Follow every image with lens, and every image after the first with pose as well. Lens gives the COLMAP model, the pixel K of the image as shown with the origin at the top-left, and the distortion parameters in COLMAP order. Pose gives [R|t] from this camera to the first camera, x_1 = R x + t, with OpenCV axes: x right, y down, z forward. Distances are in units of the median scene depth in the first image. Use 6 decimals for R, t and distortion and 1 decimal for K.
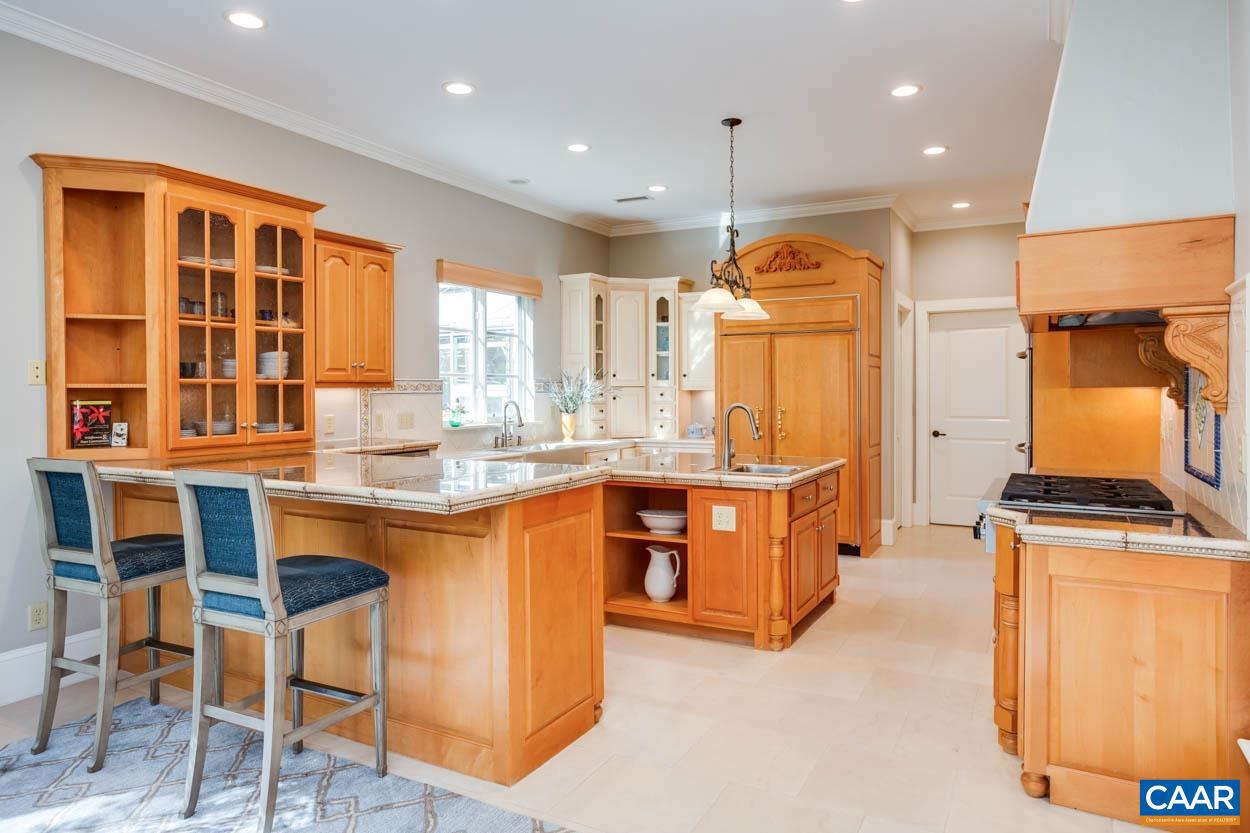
lens RADIAL K [[758.2, 0, 625.9], [0, 758.2, 408.9], [0, 0, 1]] dist [-0.029414, 0.000059]
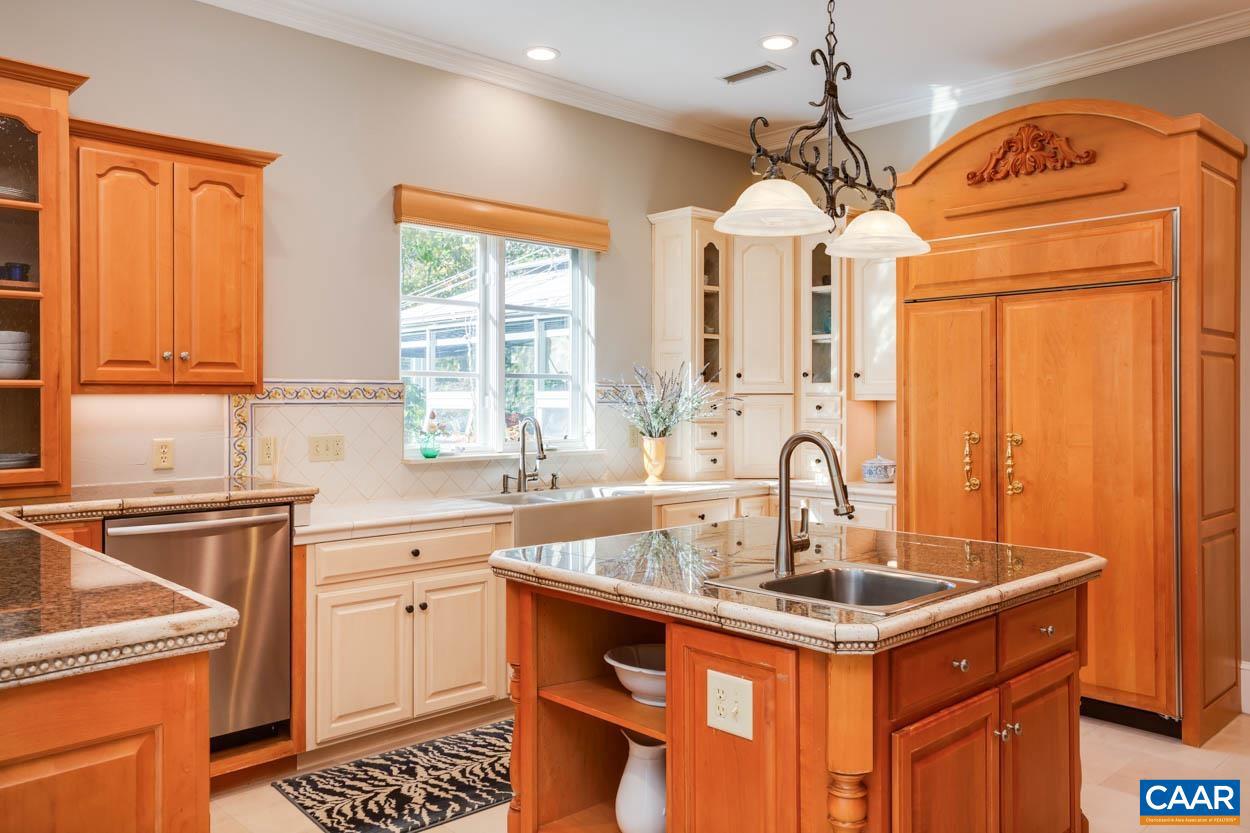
lens RADIAL K [[936.7, 0, 625.8], [0, 936.7, 408.0], [0, 0, 1]] dist [0.000247, 0.019432]
pose [[0.954241, 0.007093, -0.298954, 0.146685], [-0.011336, 0.999858, -0.012462, -0.008919], [0.298823, 0.015280, 0.954186, 0.305979]]
